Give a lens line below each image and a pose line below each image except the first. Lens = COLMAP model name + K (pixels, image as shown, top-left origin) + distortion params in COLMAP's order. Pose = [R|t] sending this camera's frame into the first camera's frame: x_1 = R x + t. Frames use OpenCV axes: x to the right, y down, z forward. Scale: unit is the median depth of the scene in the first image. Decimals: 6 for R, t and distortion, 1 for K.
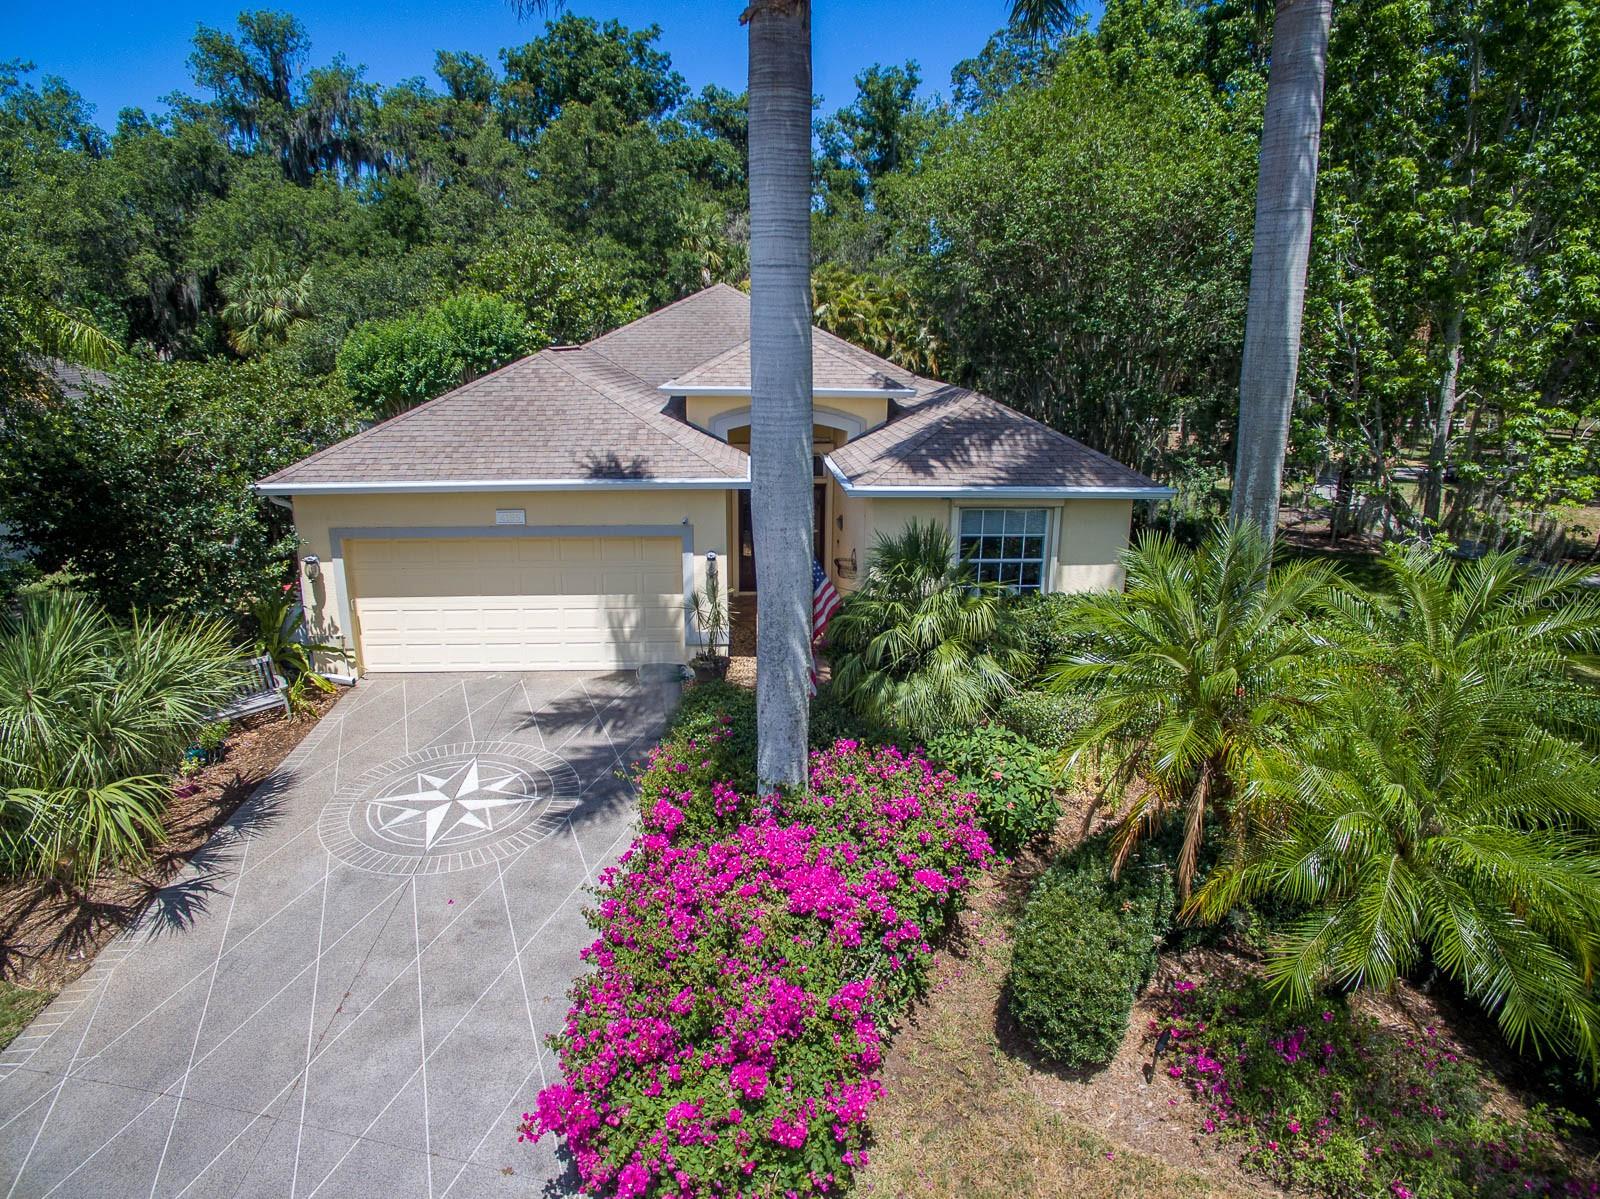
lens RADIAL K [[933.3, 0, 807.2], [0, 933.3, 591.5], [0, 0, 1]] dist [-0.120989, 0.081503]
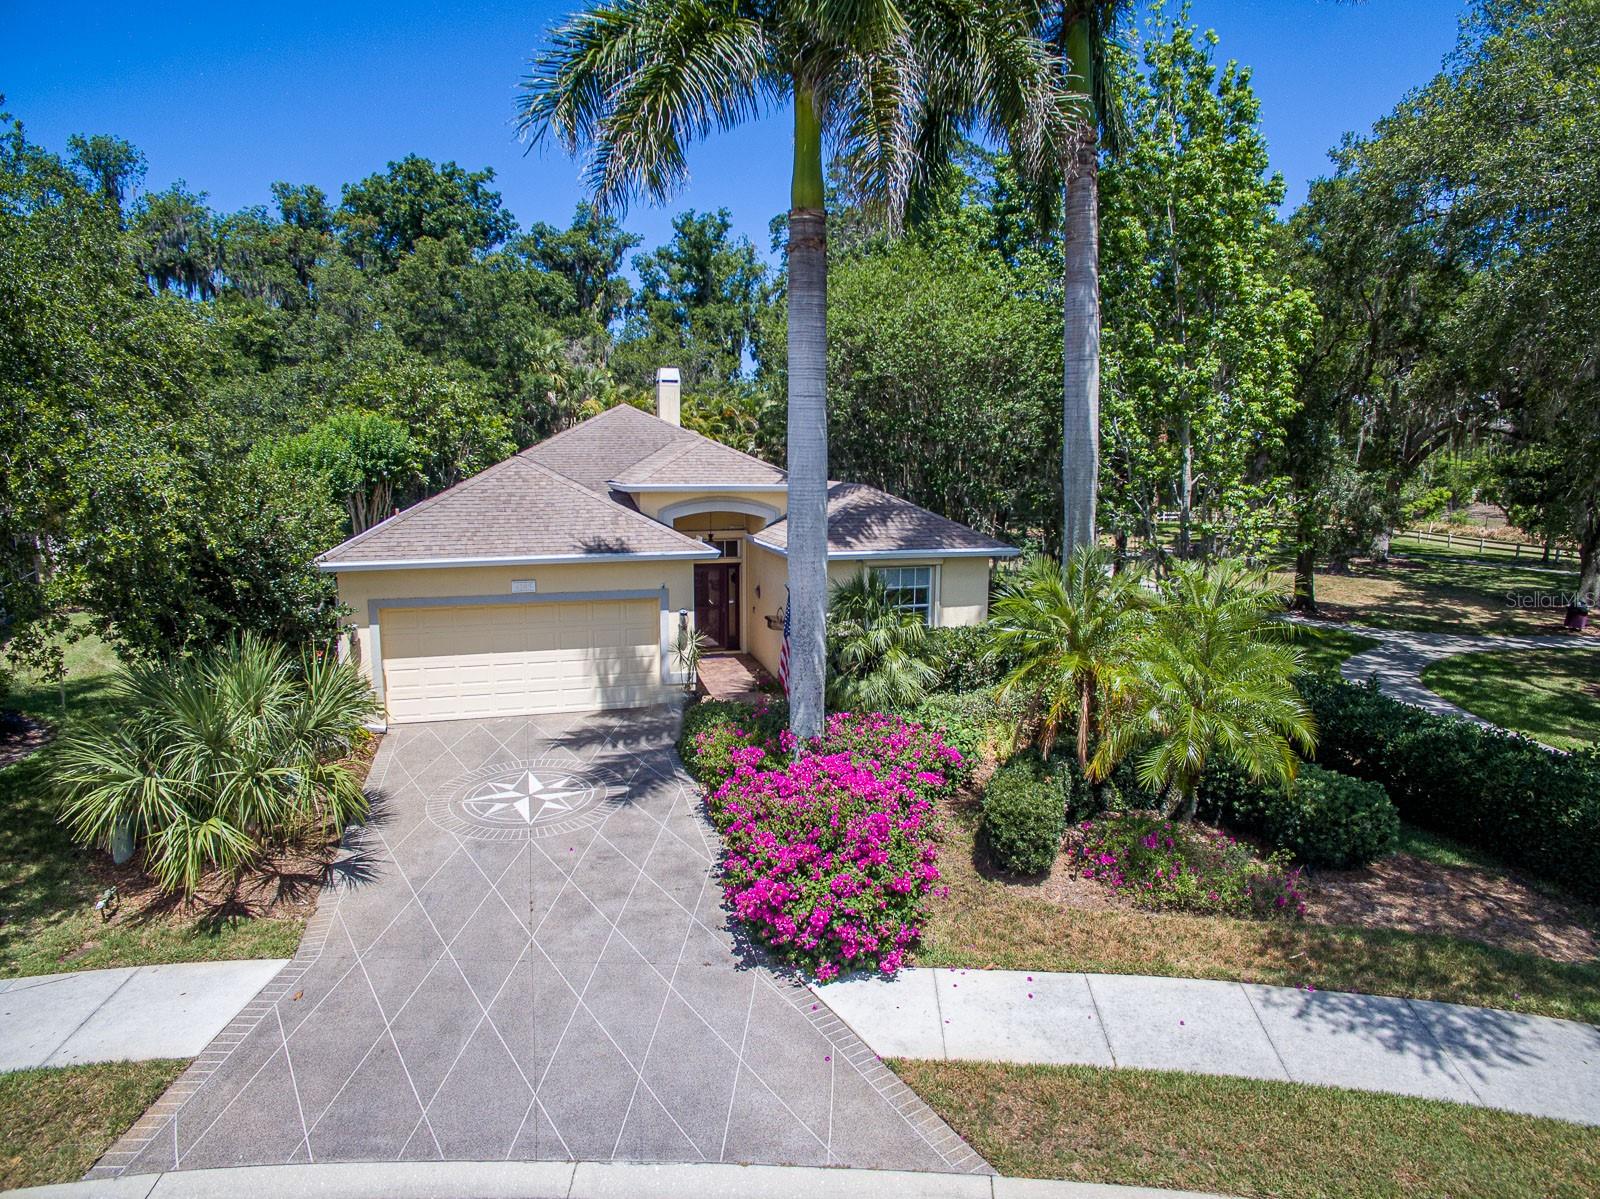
lens RADIAL K [[933.3, 0, 807.2], [0, 933.3, 591.5], [0, 0, 1]] dist [-0.120989, 0.081503]
pose [[0.974903, -0.037974, 0.219368, -0.215019], [0.064197, 0.991442, -0.113675, 0.089604], [-0.213174, 0.124905, 0.968997, -0.281669]]
